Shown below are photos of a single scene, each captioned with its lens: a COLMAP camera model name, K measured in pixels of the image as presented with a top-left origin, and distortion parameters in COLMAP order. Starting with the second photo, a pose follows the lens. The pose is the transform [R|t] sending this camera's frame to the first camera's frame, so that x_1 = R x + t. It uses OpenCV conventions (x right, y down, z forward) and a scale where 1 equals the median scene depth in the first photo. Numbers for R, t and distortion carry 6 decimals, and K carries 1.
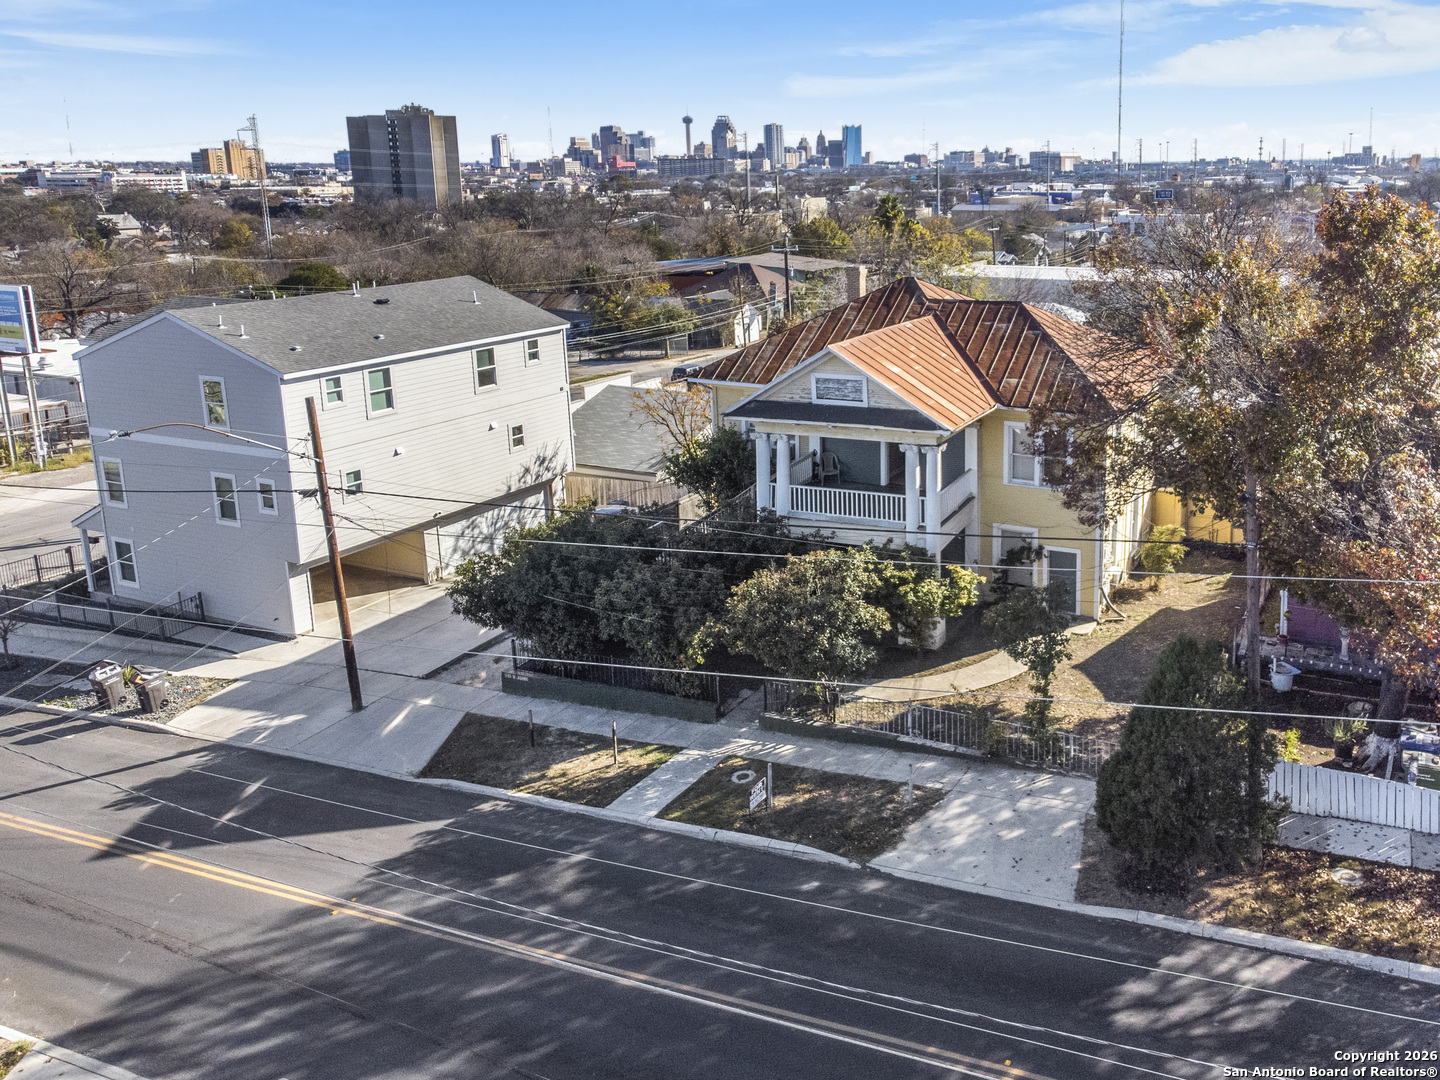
lens RADIAL K [[1128.1, 0, 994.0], [0, 1128.1, 417.2], [0, 0, 1]] dist [-0.004929, 0.006981]
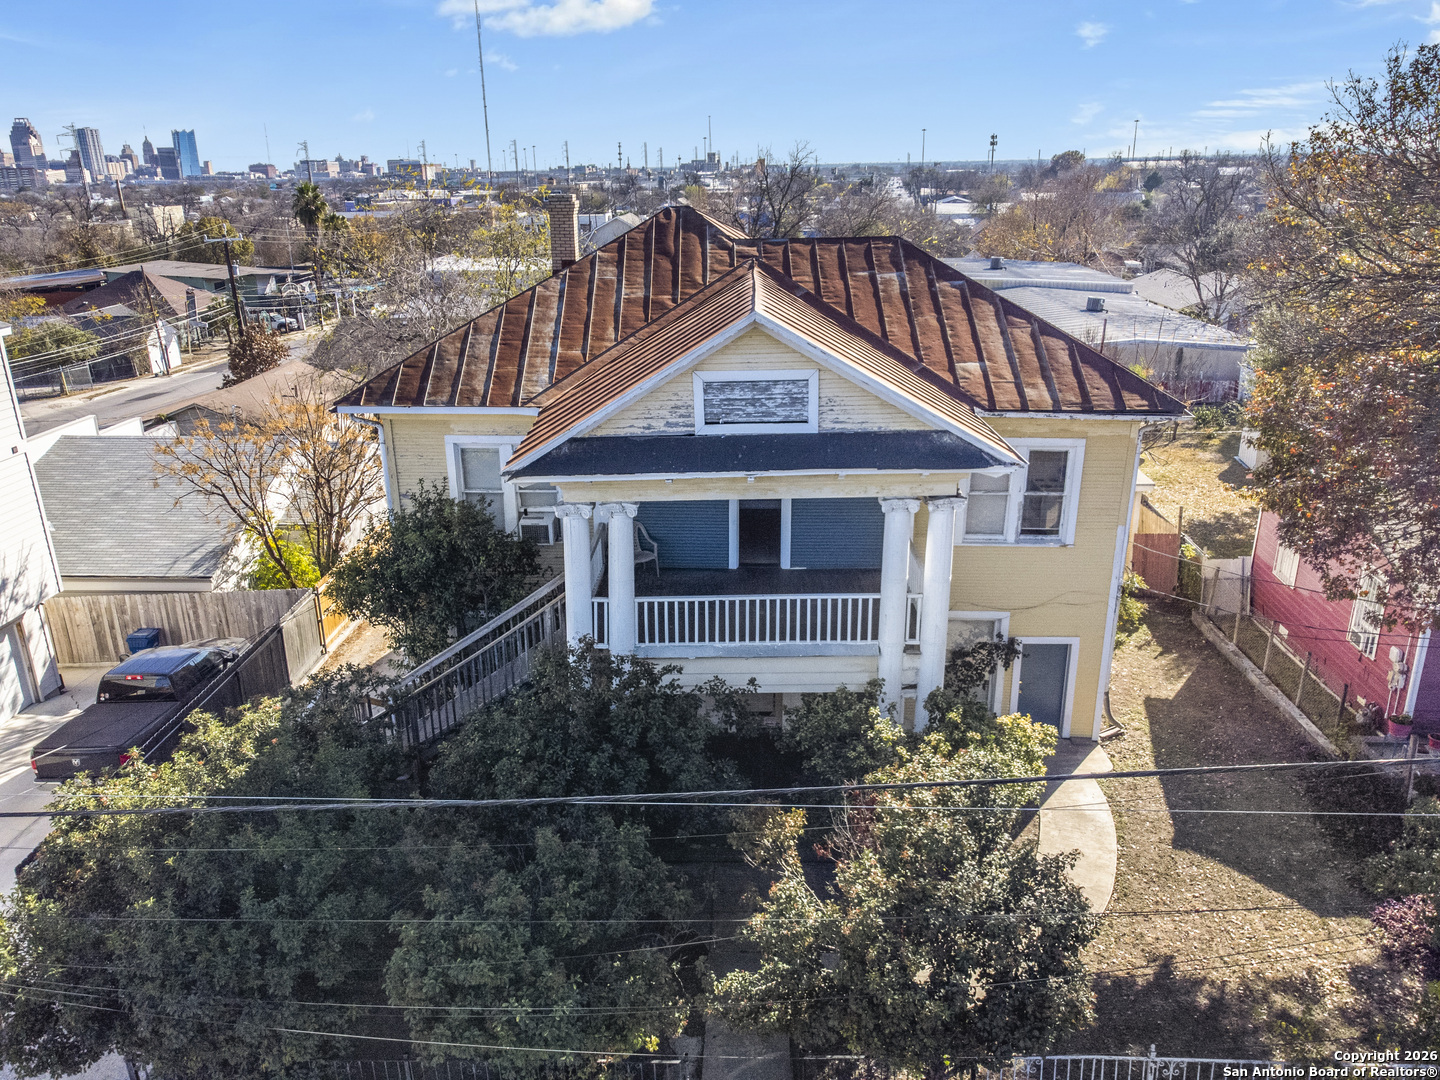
lens RADIAL K [[1049.9, 0, 716.7], [0, 1049.9, 574.4], [0, 0, 1]] dist [0.023131, -0.003300]
pose [[0.950318, -0.124881, 0.285131, -0.258822], [0.082832, 0.984422, 0.155086, -0.021631], [-0.300056, -0.123763, 0.945859, 0.486916]]
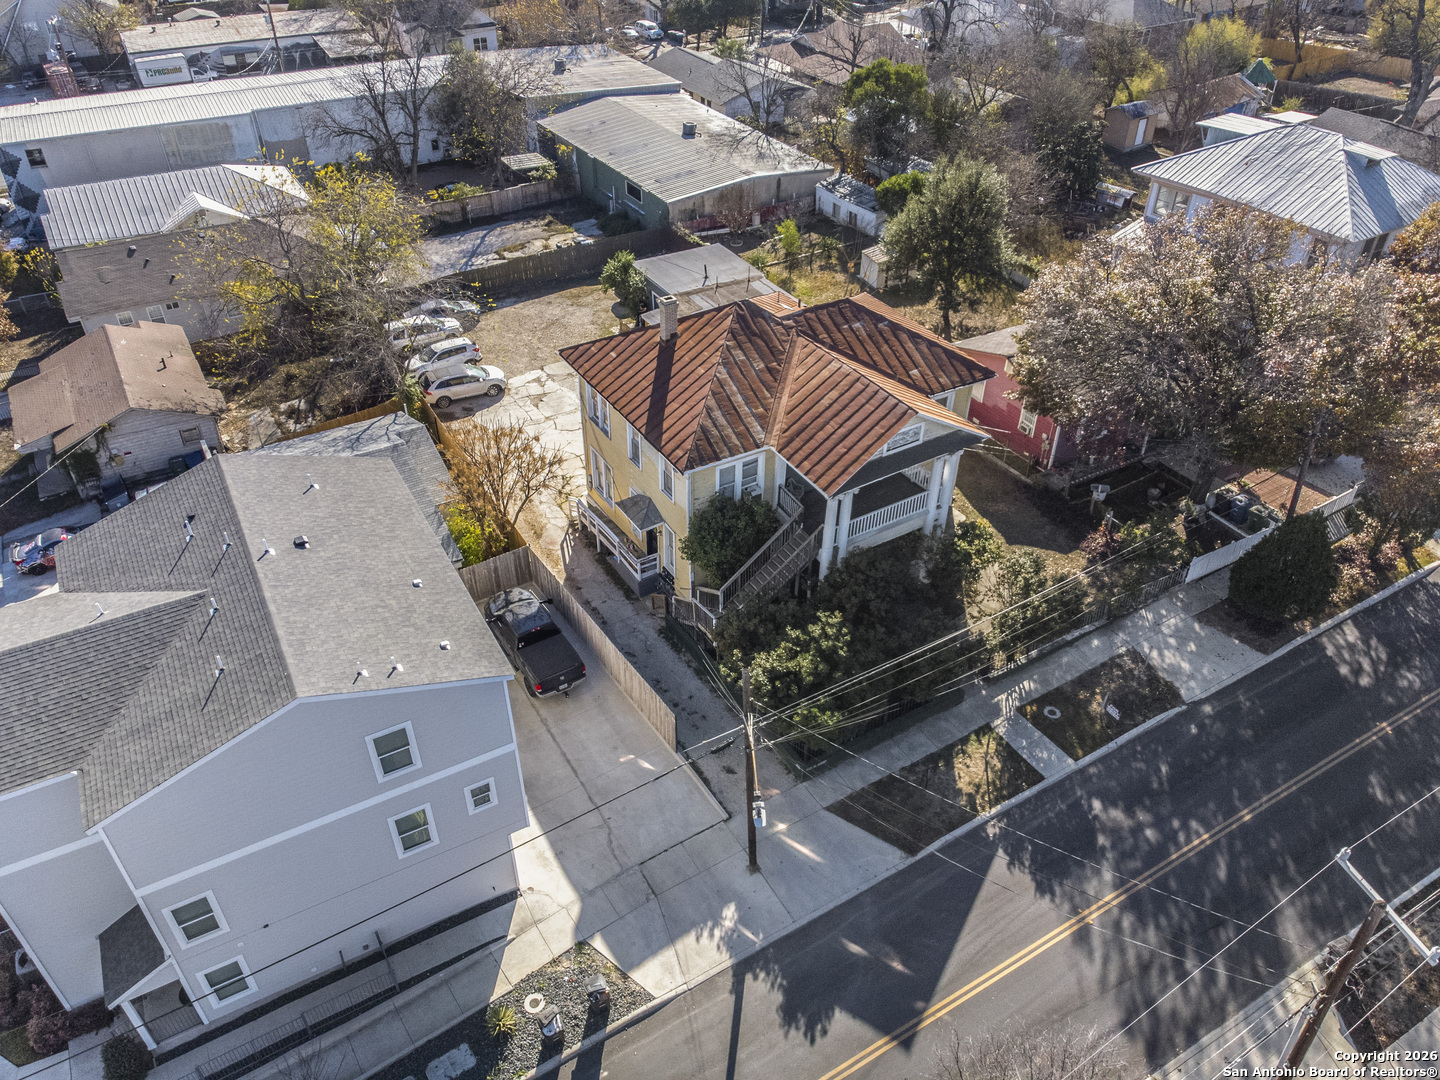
lens RADIAL K [[1041.2, 0, 737.4], [0, 1041.2, 560.4], [0, 0, 1]] dist [-0.008700, 0.032362]
pose [[0.623179, -0.480447, 0.617104, -0.898078], [0.163856, 0.851752, 0.497663, -0.449881], [-0.764721, -0.209017, 0.609519, 0.359191]]
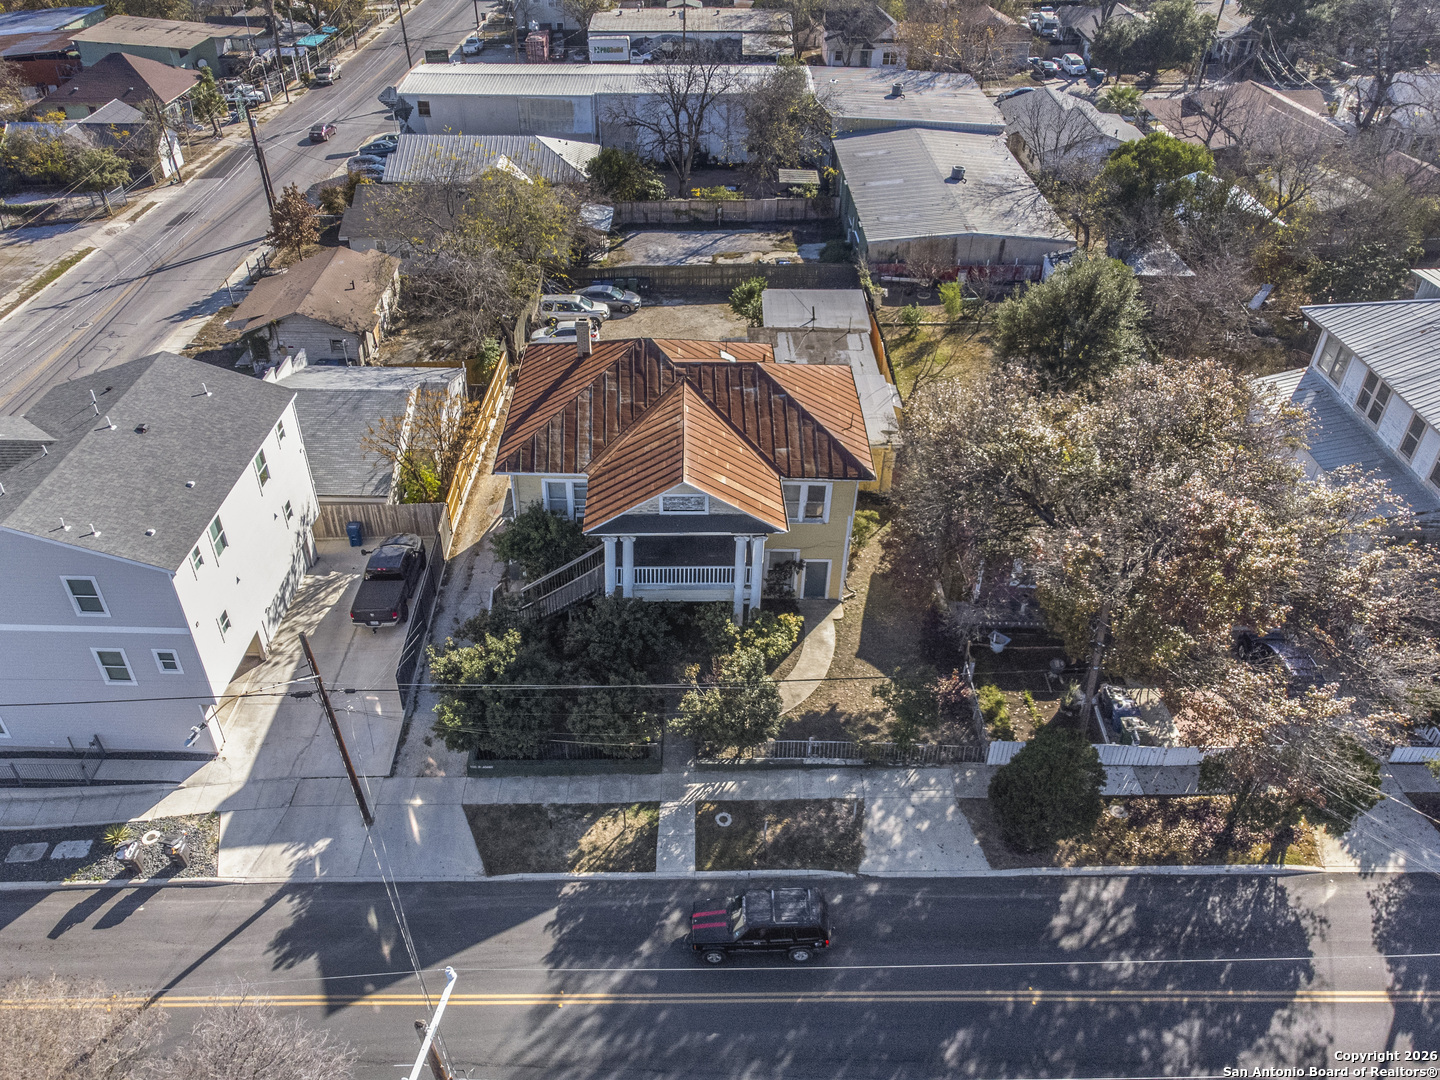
lens RADIAL K [[1066.0, 0, 692.6], [0, 1066.0, 557.8], [0, 0, 1]] dist [0.005476, 0.007123]
pose [[0.939538, -0.204792, 0.274461, -0.407145], [0.068989, 0.898236, 0.434065, -0.424790], [-0.335423, -0.388886, 0.858055, -0.037340]]
